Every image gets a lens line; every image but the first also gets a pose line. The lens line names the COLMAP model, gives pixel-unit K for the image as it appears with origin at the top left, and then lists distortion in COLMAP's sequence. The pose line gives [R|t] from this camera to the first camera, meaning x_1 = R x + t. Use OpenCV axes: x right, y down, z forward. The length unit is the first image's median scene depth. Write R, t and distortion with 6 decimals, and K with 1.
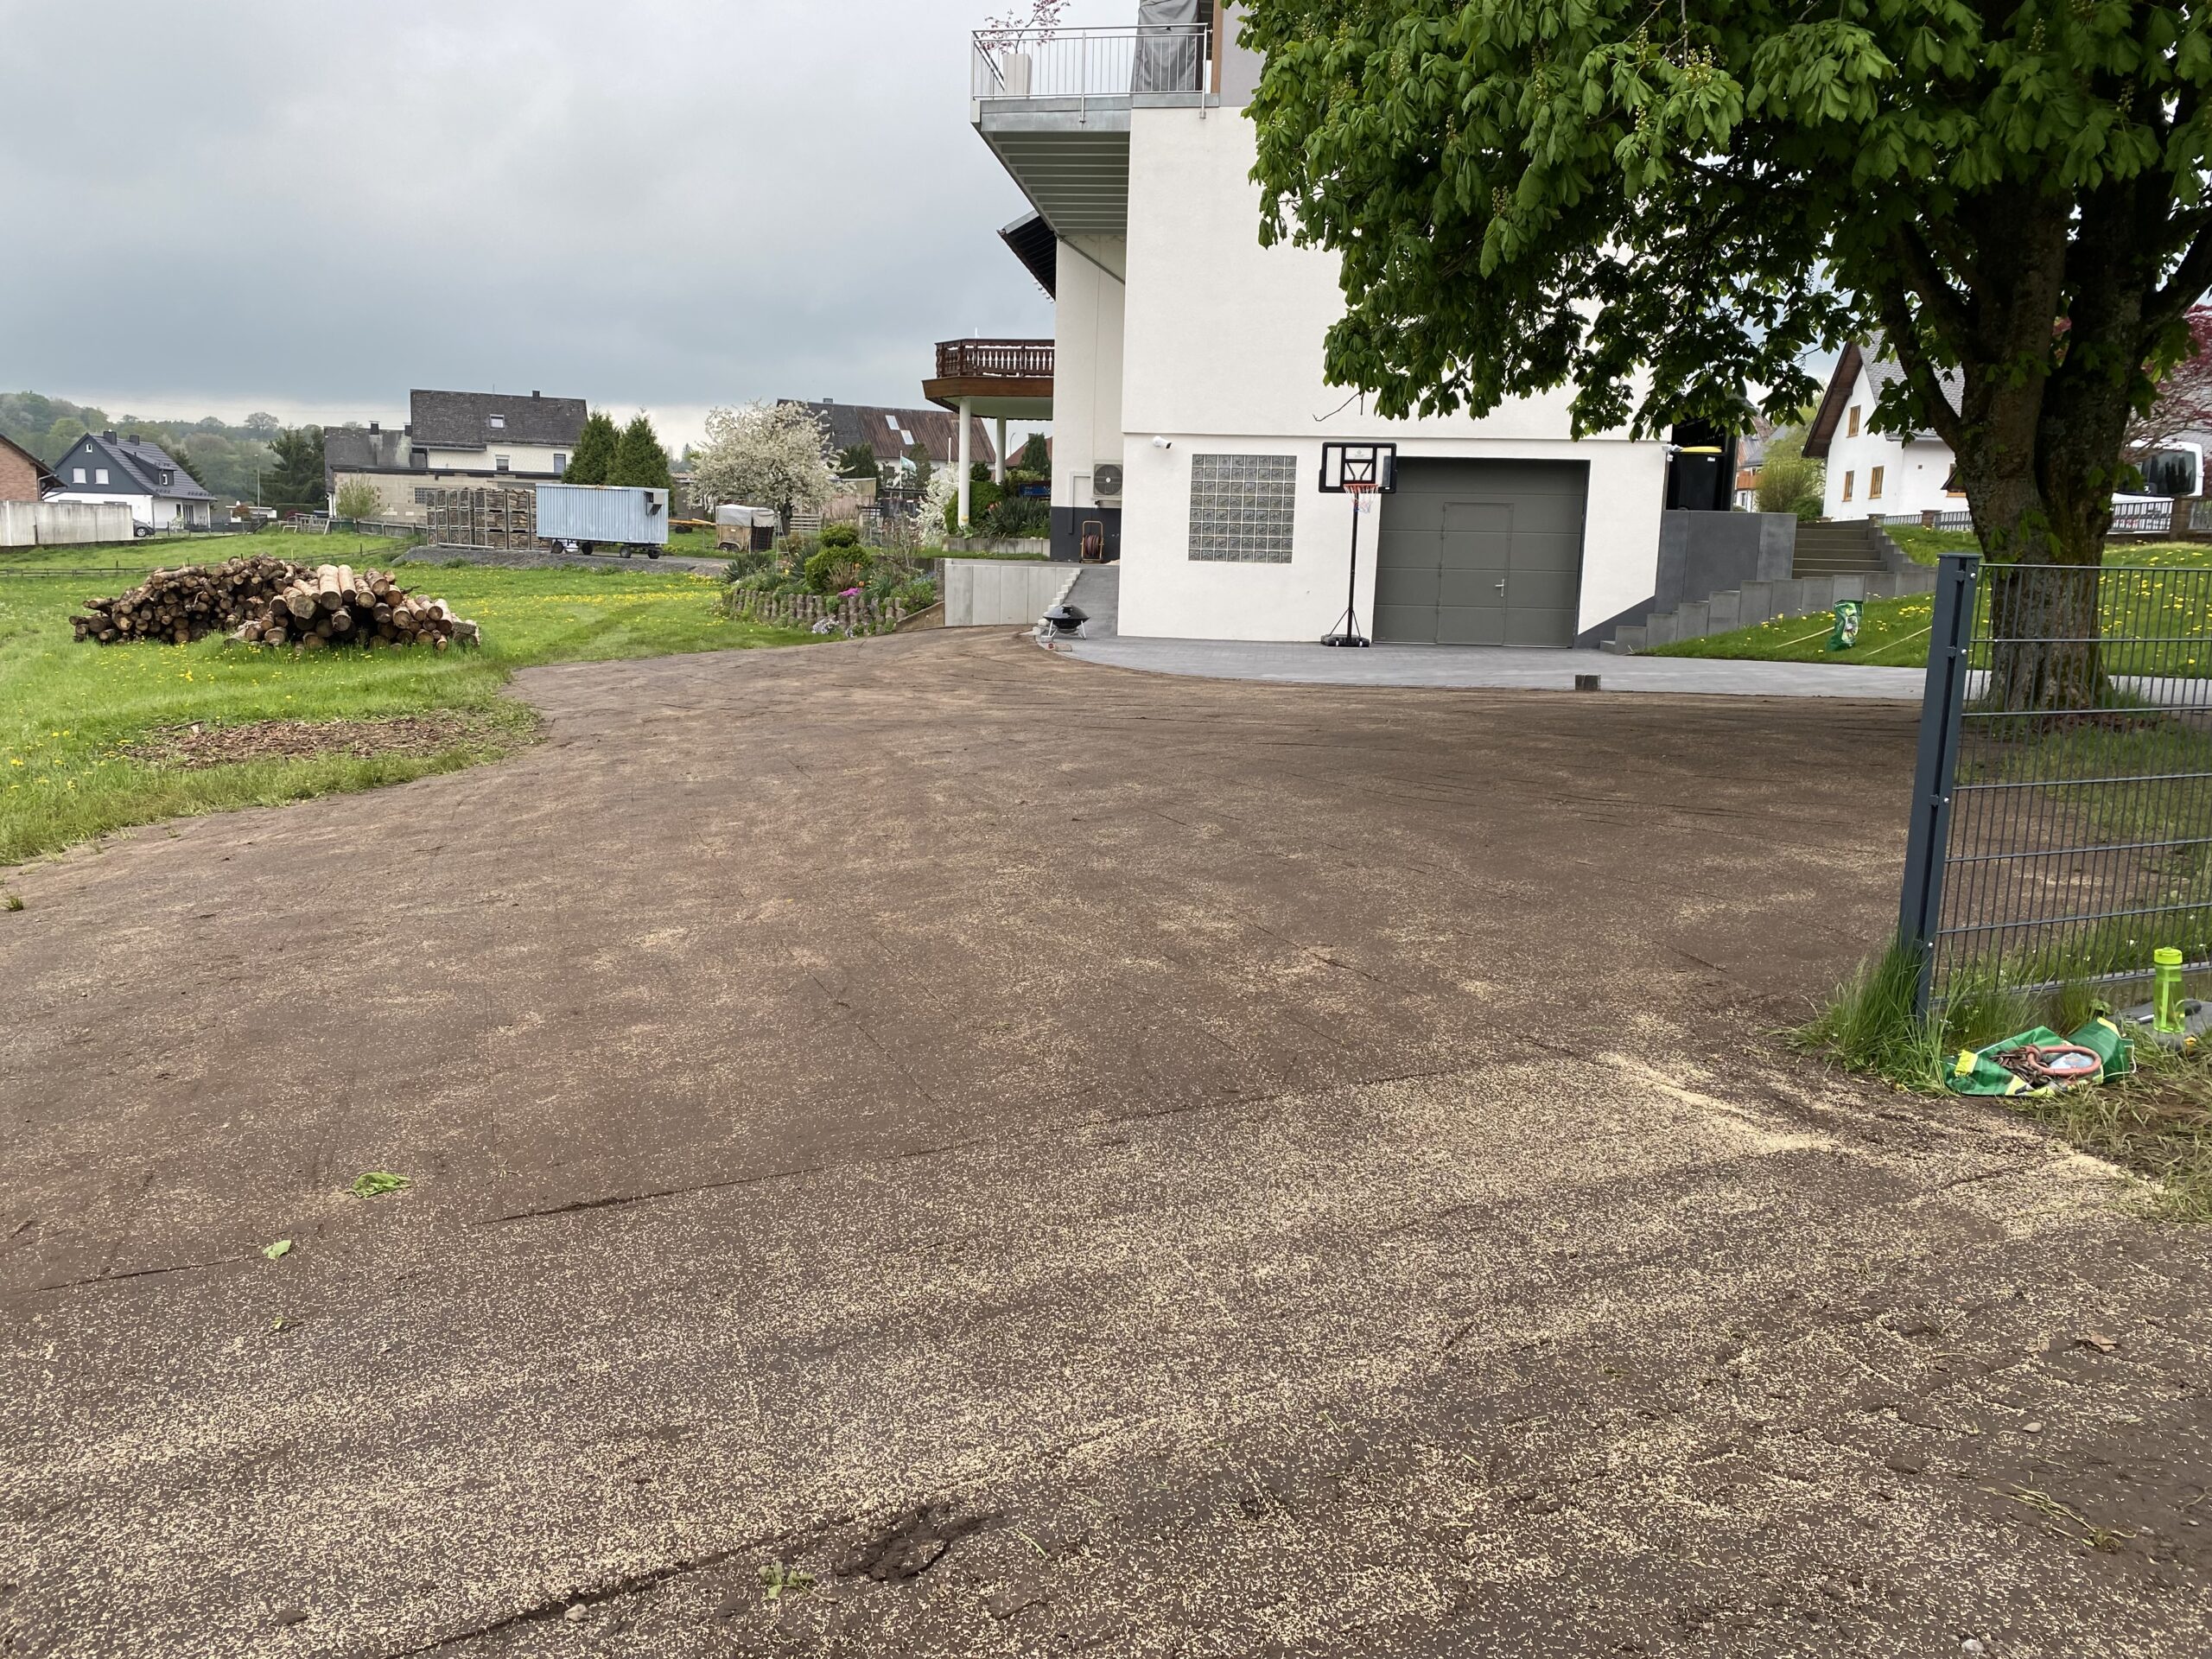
lens RADIAL K [[1707.6, 0, 1105.6], [0, 1707.6, 835.9], [0, 0, 1]] dist [-0.008833, 0.017736]
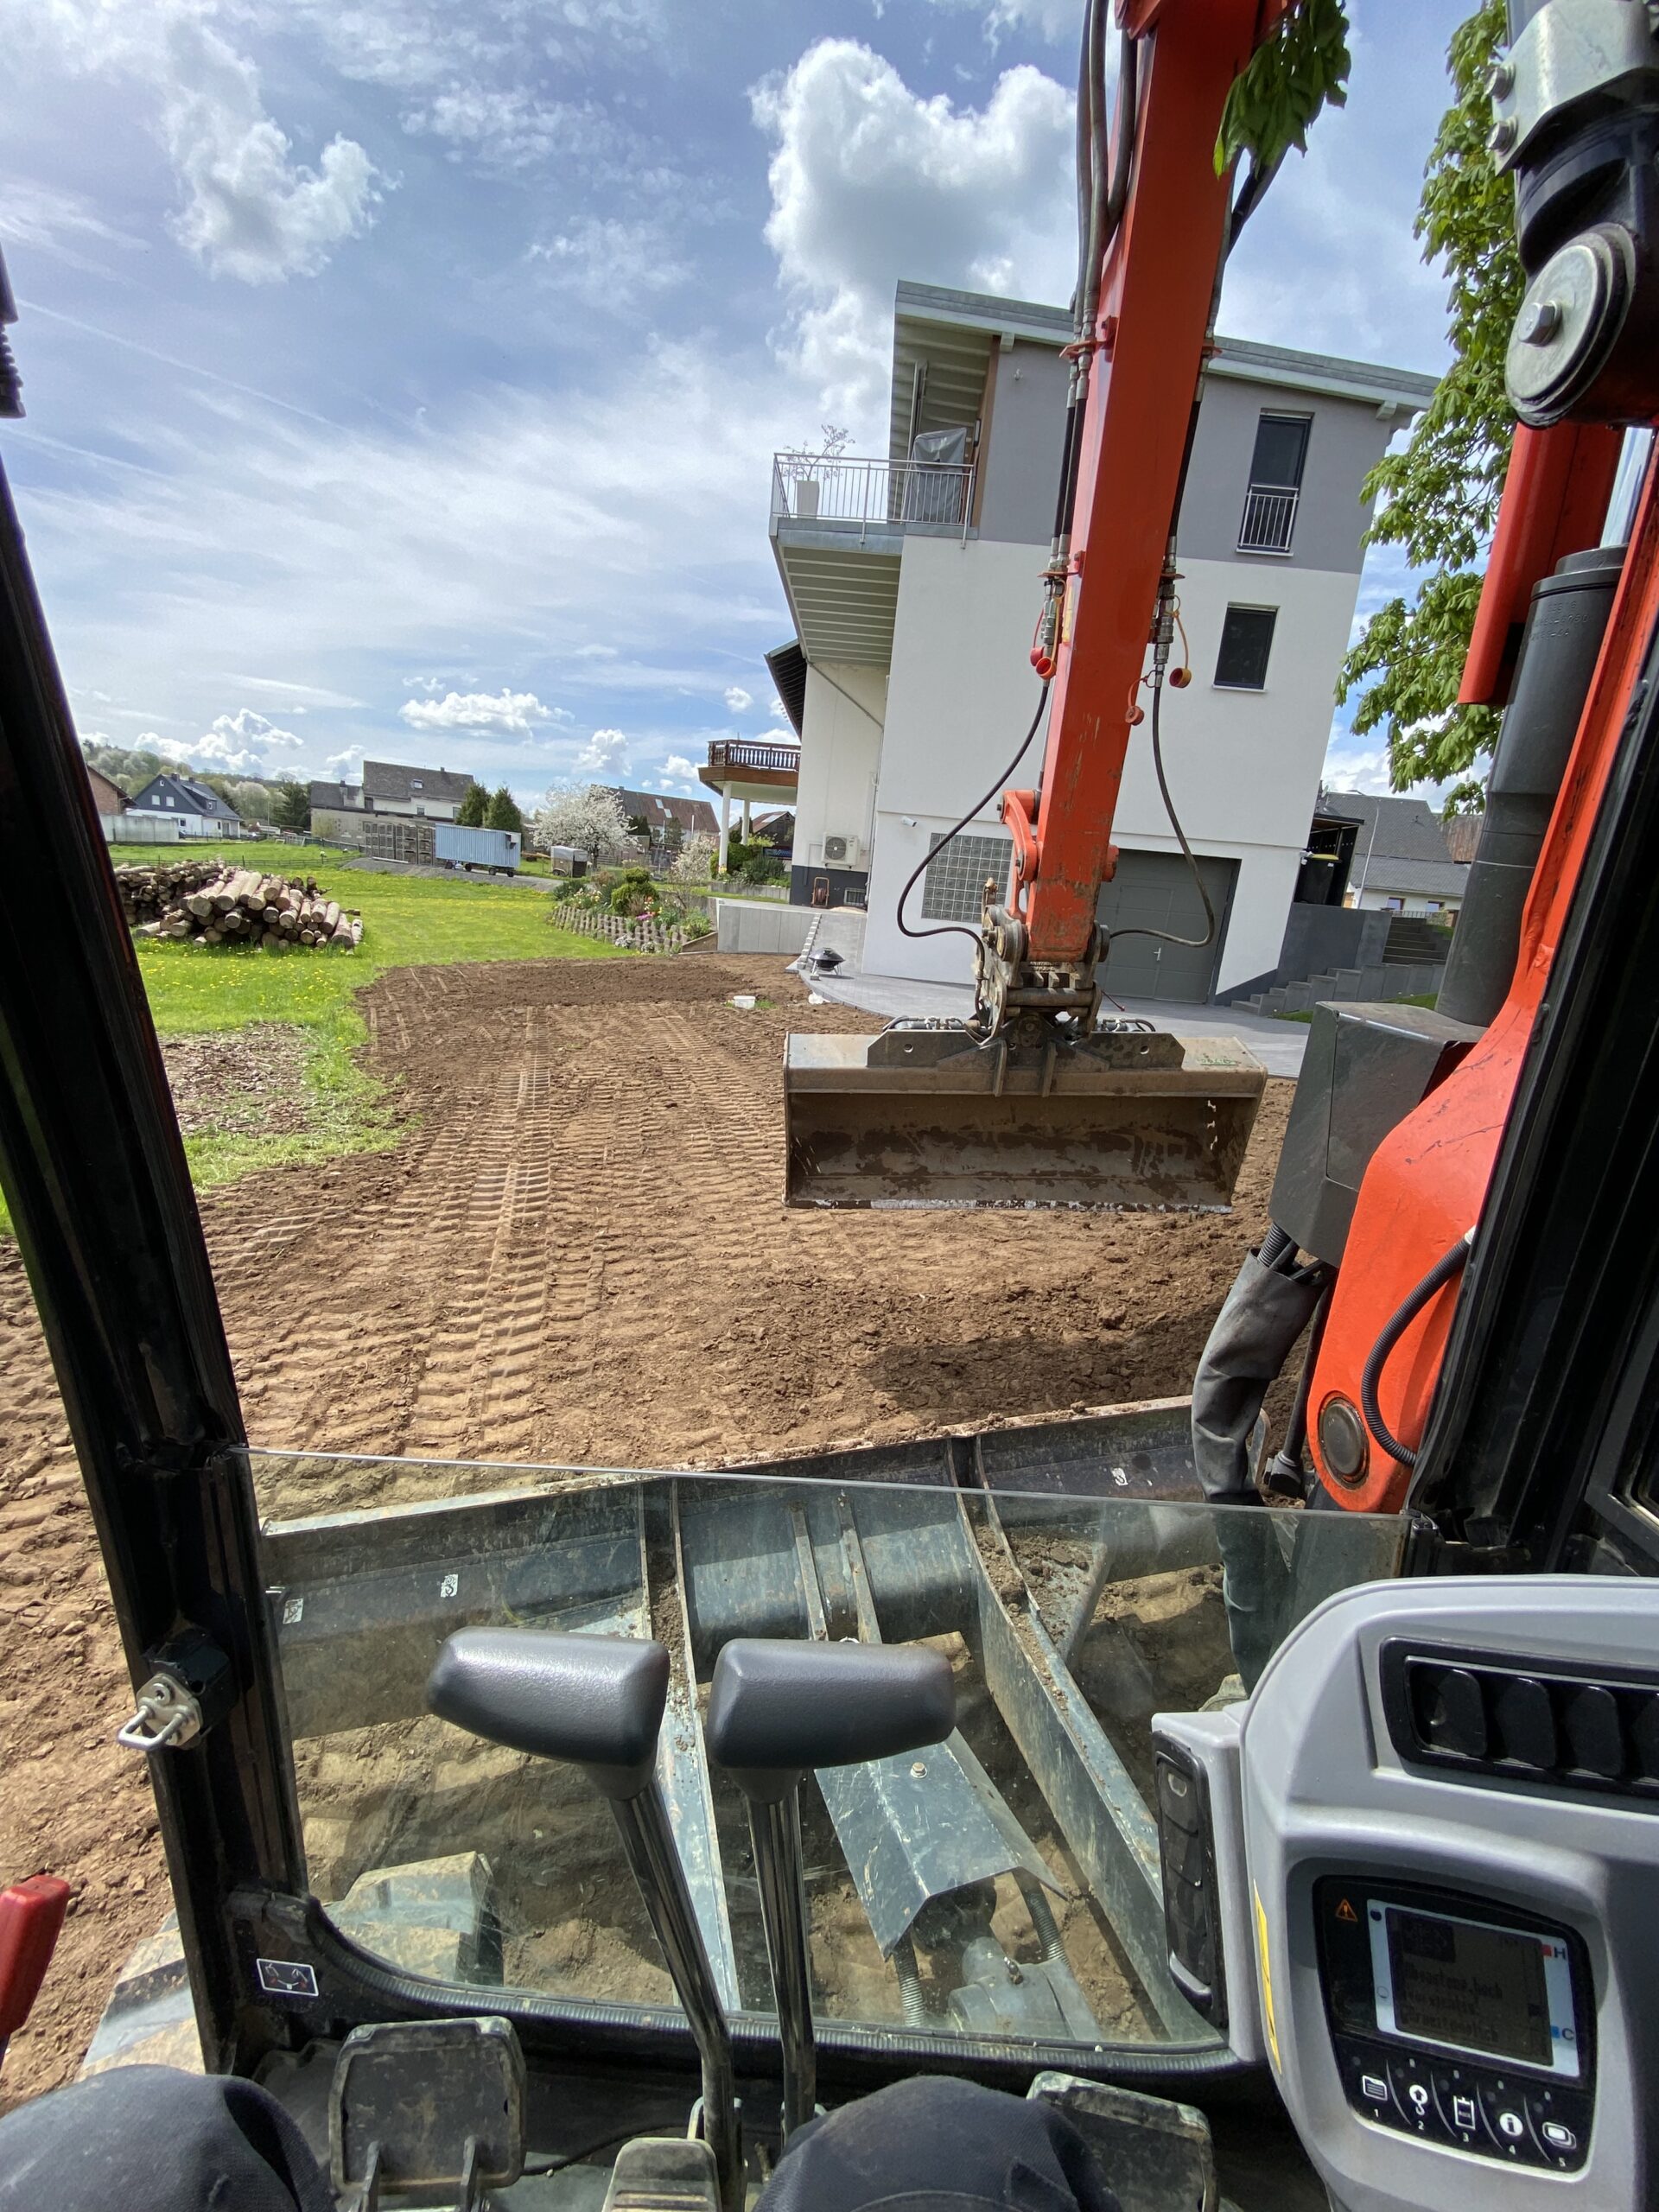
lens RADIAL K [[892.9, 0, 844.8], [0, 892.9, 1113.2], [0, 0, 1]] dist [0.001846, -0.000501]
pose [[0.994384, 0.040838, 0.097633, -0.047520], [-0.048742, 0.995603, 0.079987, -0.046232], [-0.093937, -0.084297, 0.992003, 0.229721]]
